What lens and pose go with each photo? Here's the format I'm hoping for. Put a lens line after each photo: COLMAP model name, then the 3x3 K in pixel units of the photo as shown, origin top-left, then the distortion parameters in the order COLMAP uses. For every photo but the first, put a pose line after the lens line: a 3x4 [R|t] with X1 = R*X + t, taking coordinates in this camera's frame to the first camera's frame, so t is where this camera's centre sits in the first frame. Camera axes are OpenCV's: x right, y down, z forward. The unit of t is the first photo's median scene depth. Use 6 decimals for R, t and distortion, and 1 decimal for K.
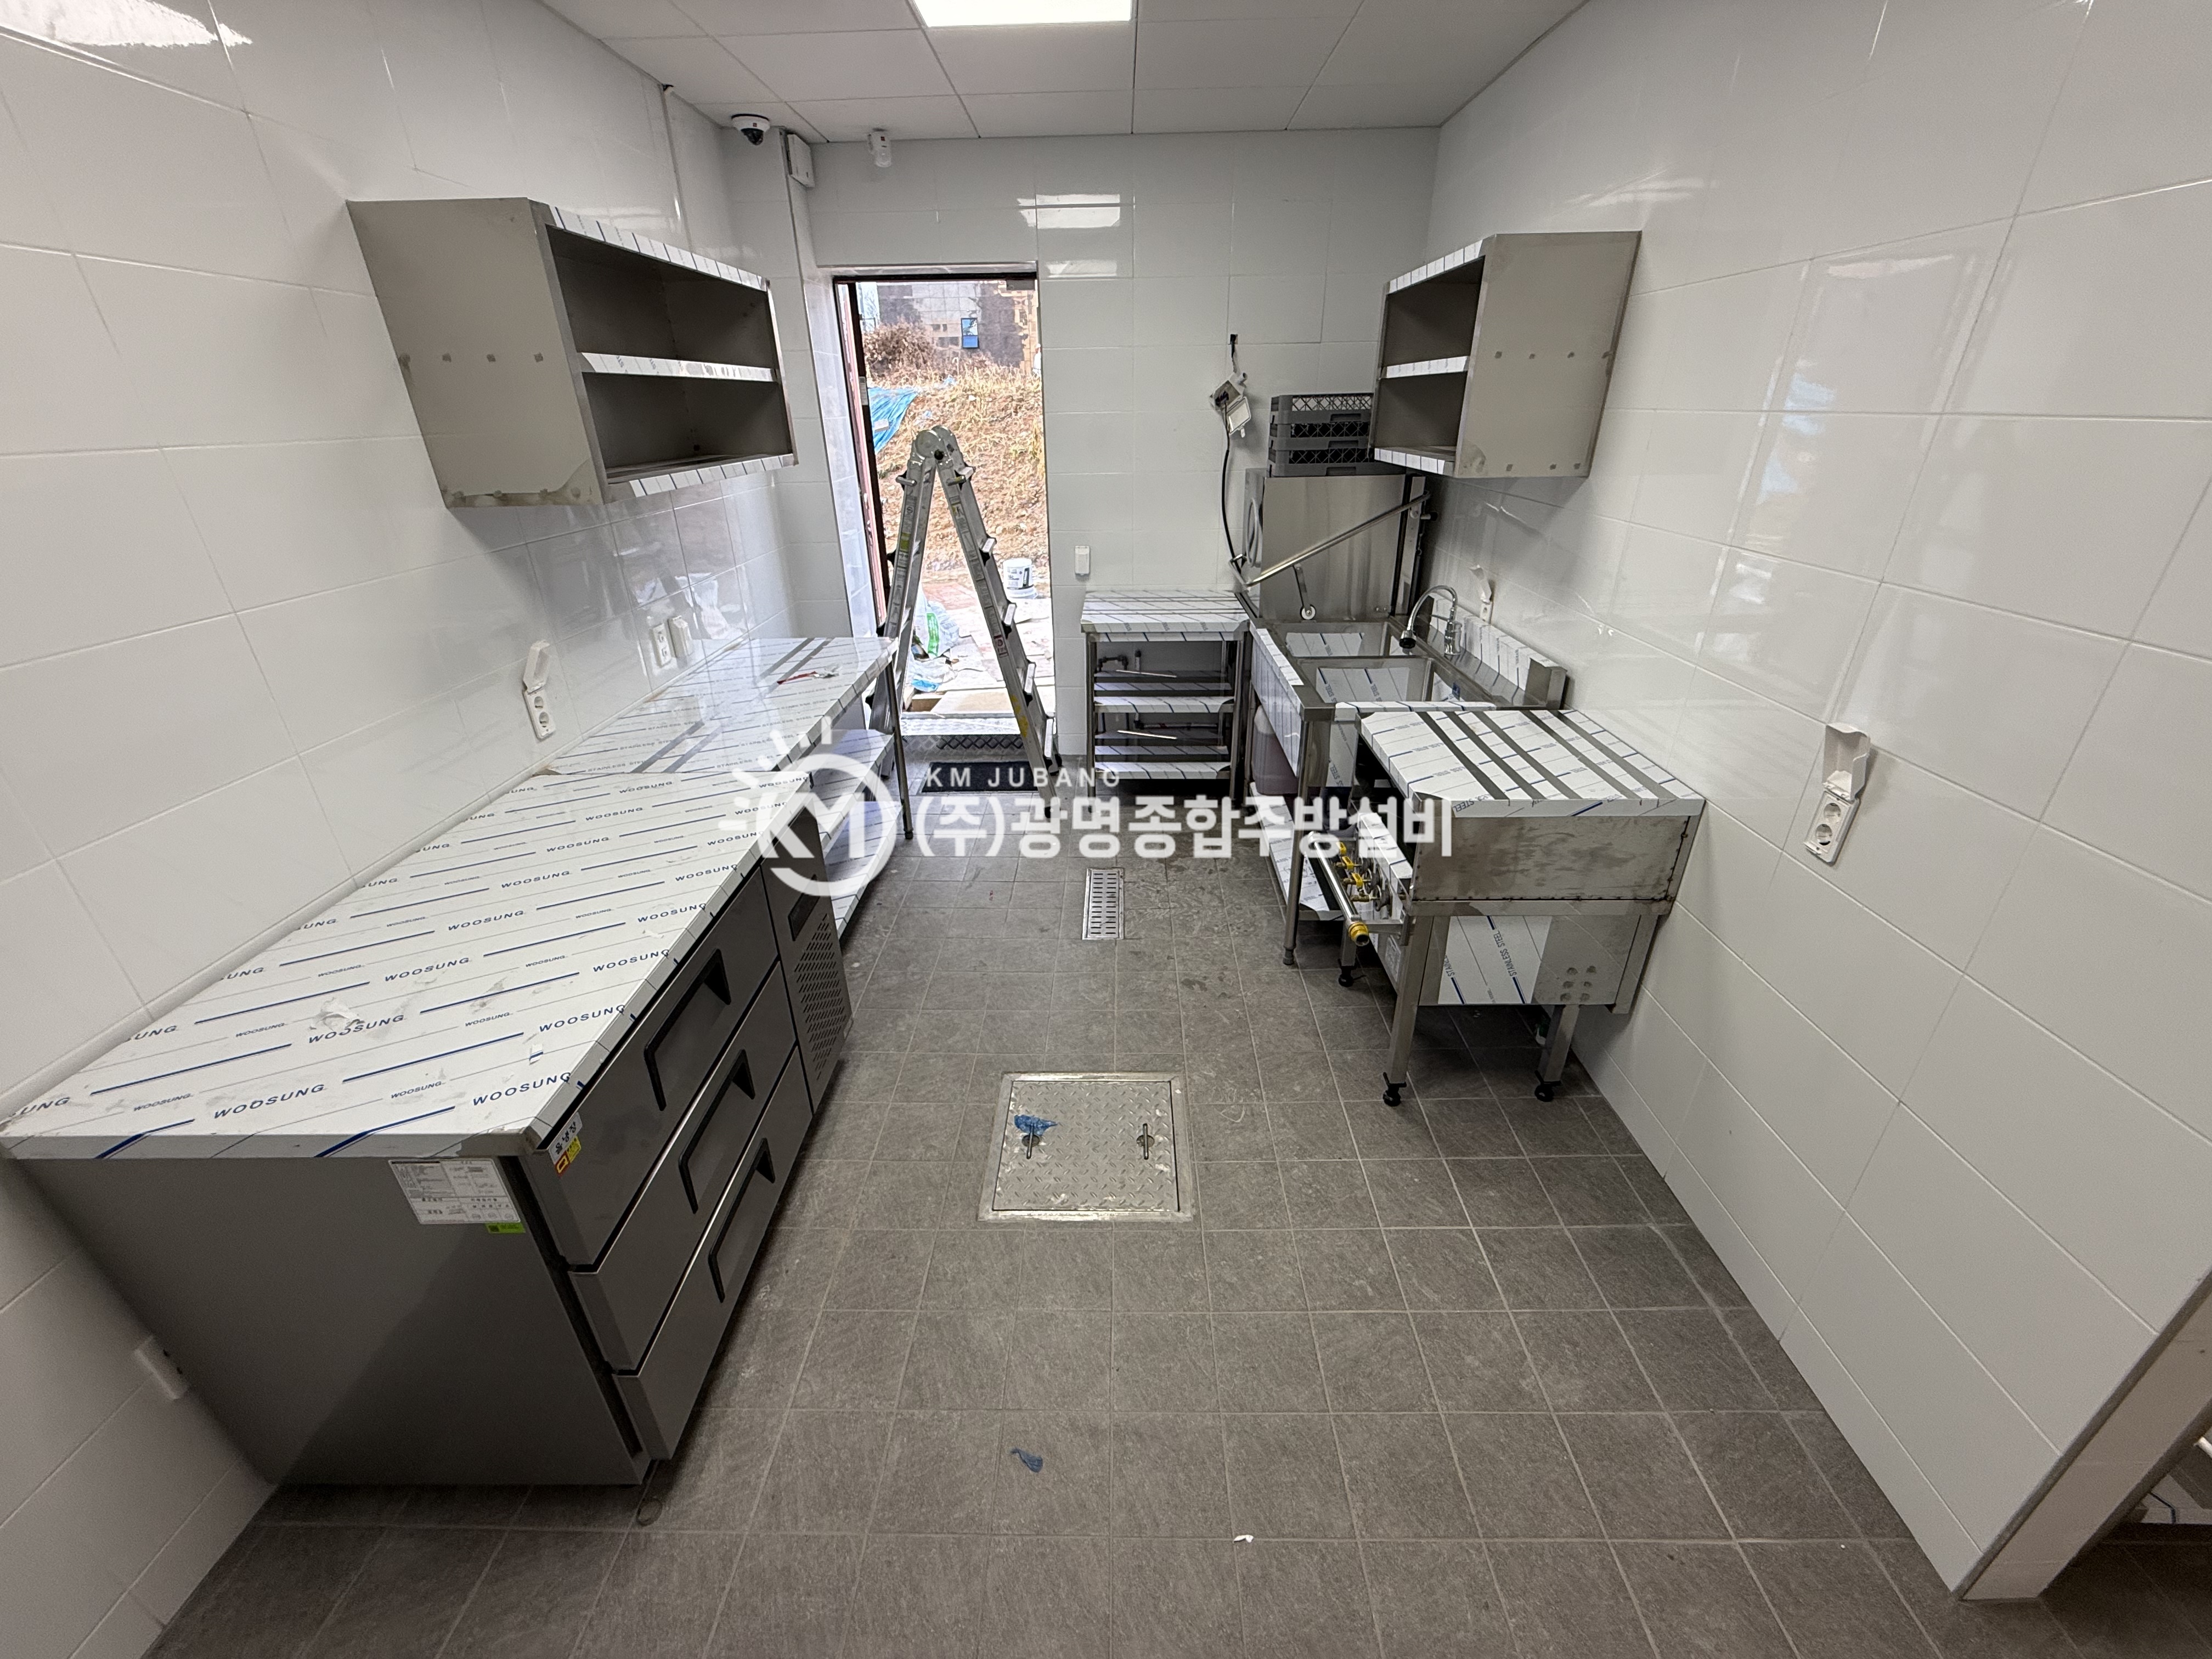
lens RADIAL K [[873.8, 0, 1110.4], [0, 873.8, 830.4], [0, 0, 1]] dist [-0.001504, 0.000041]
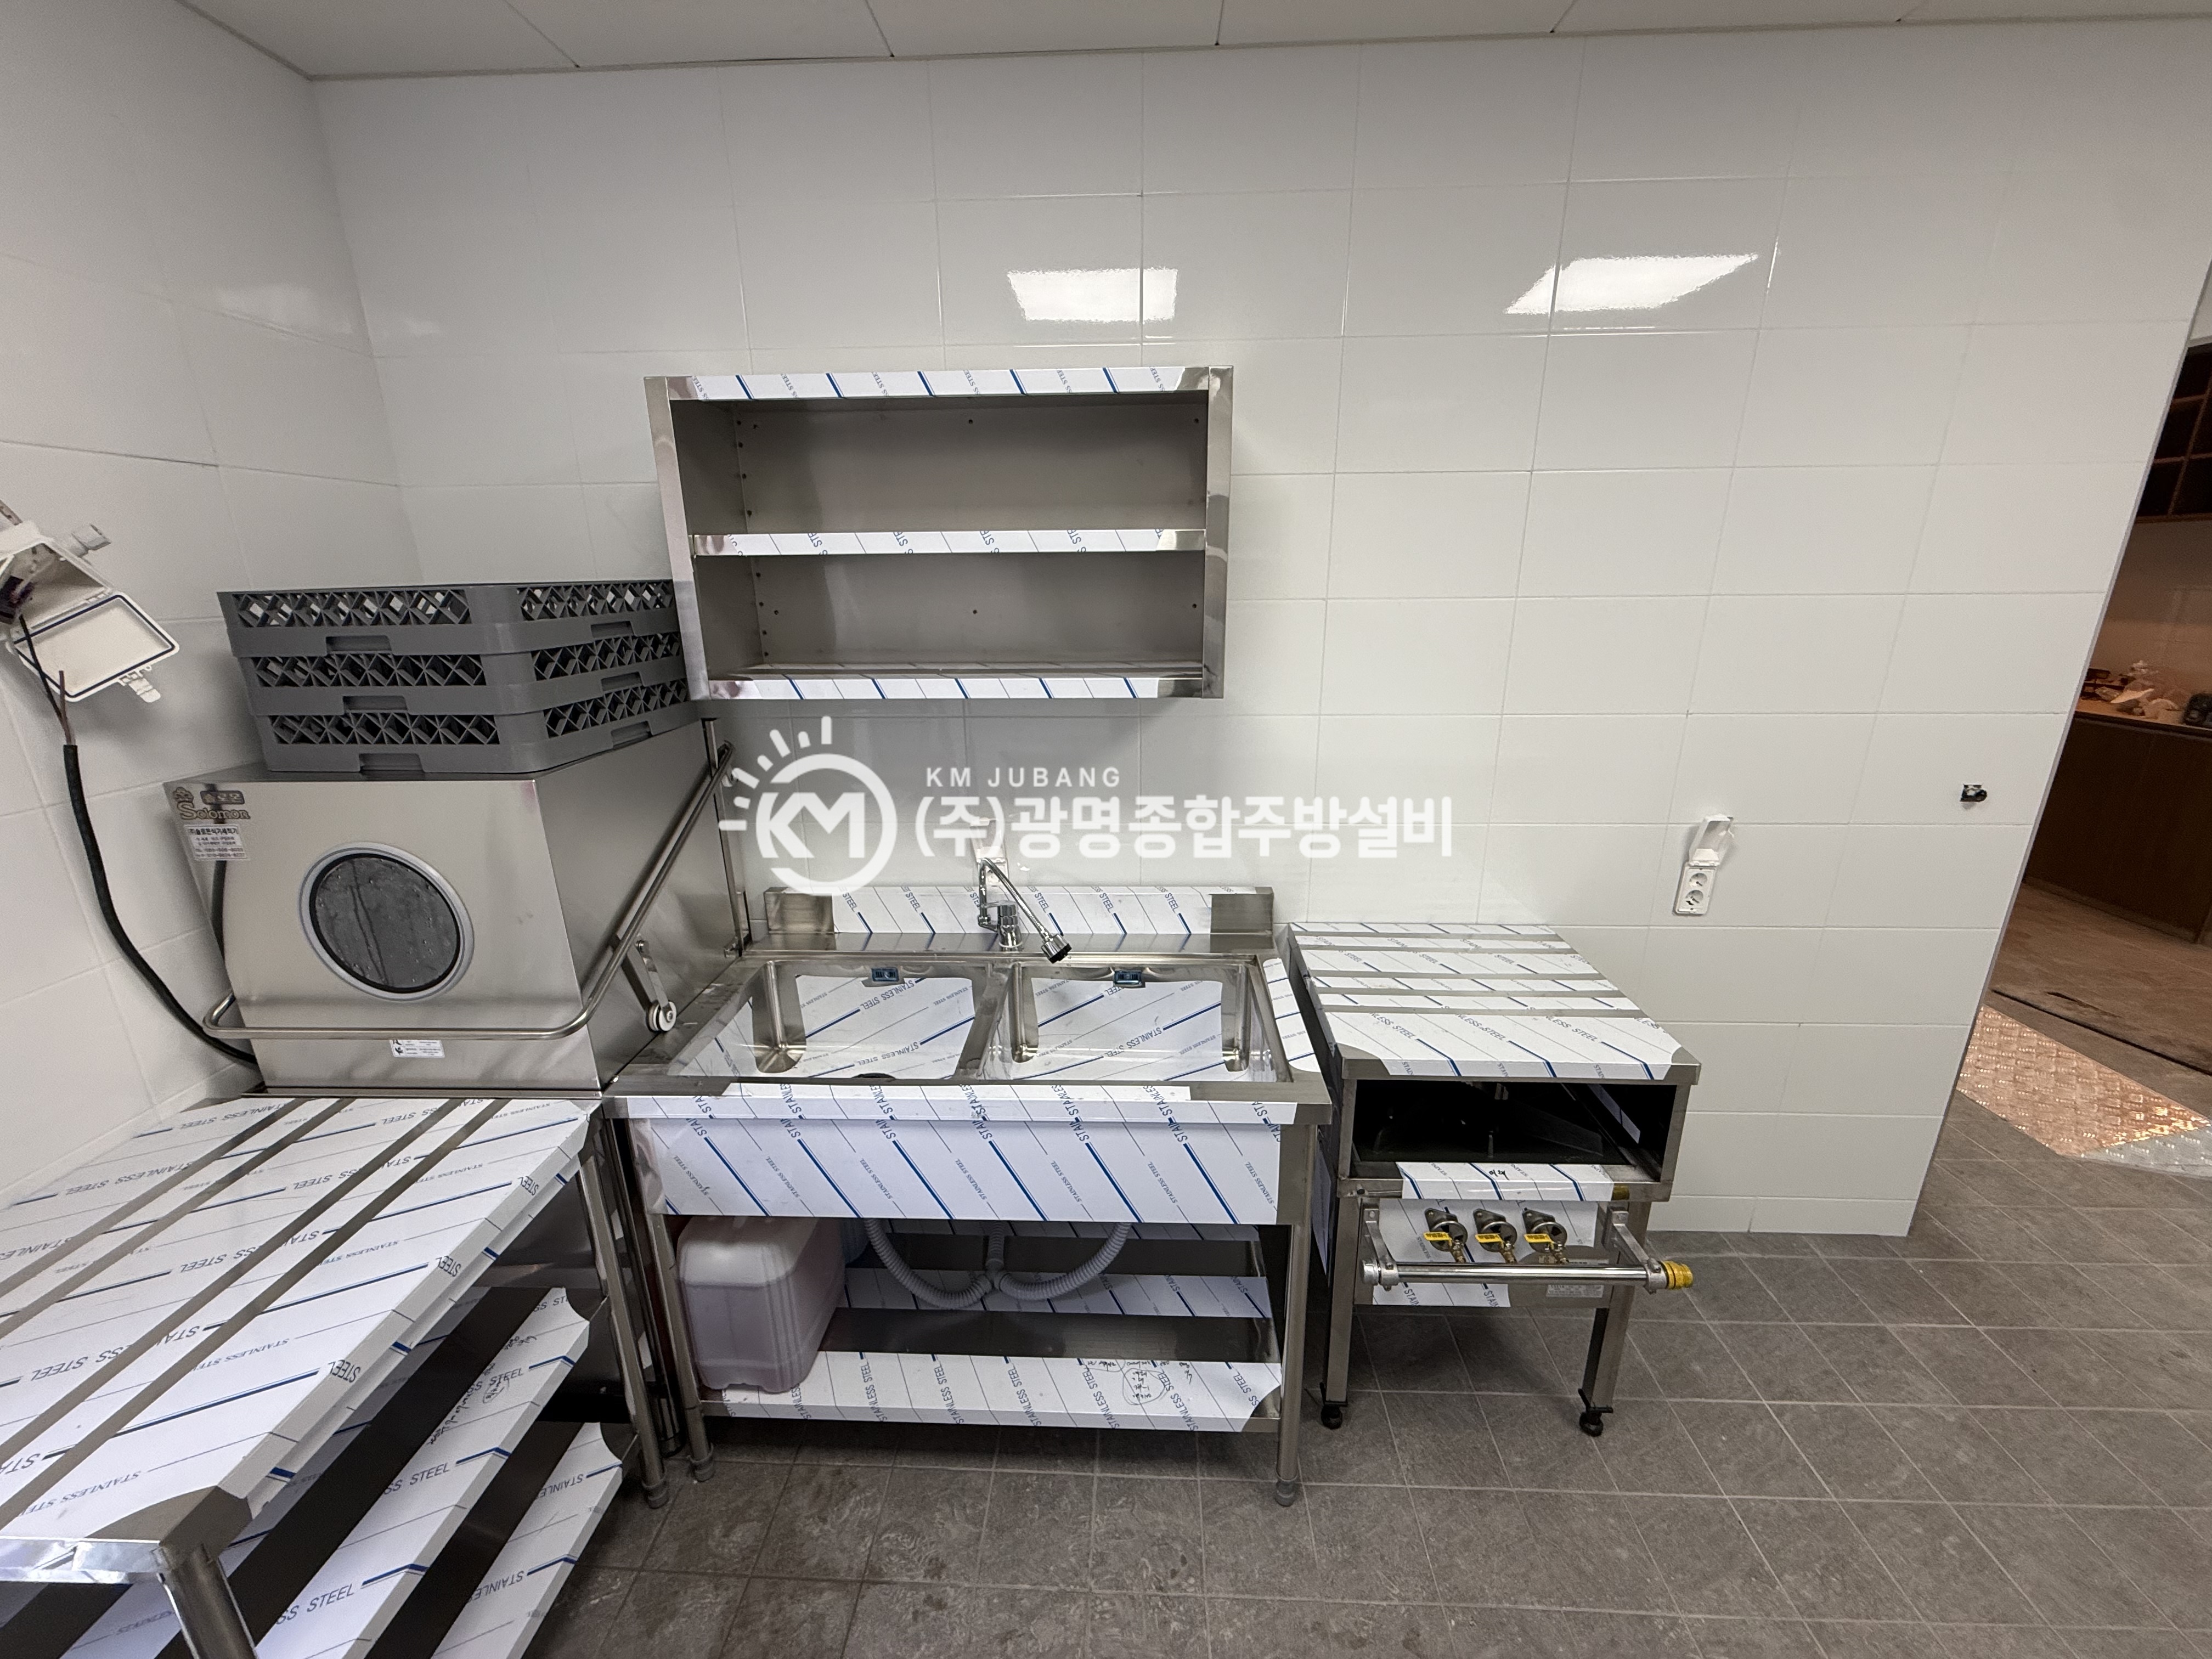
lens RADIAL K [[873.8, 0, 1101.0], [0, 873.8, 829.3], [0, 0, 1]] dist [-0.001504, 0.000041]
pose [[0.030044, -0.272145, 0.961787, -0.370640], [0.446568, 0.864505, 0.230668, -0.664952], [-0.894245, 0.422573, 0.147505, 1.330332]]
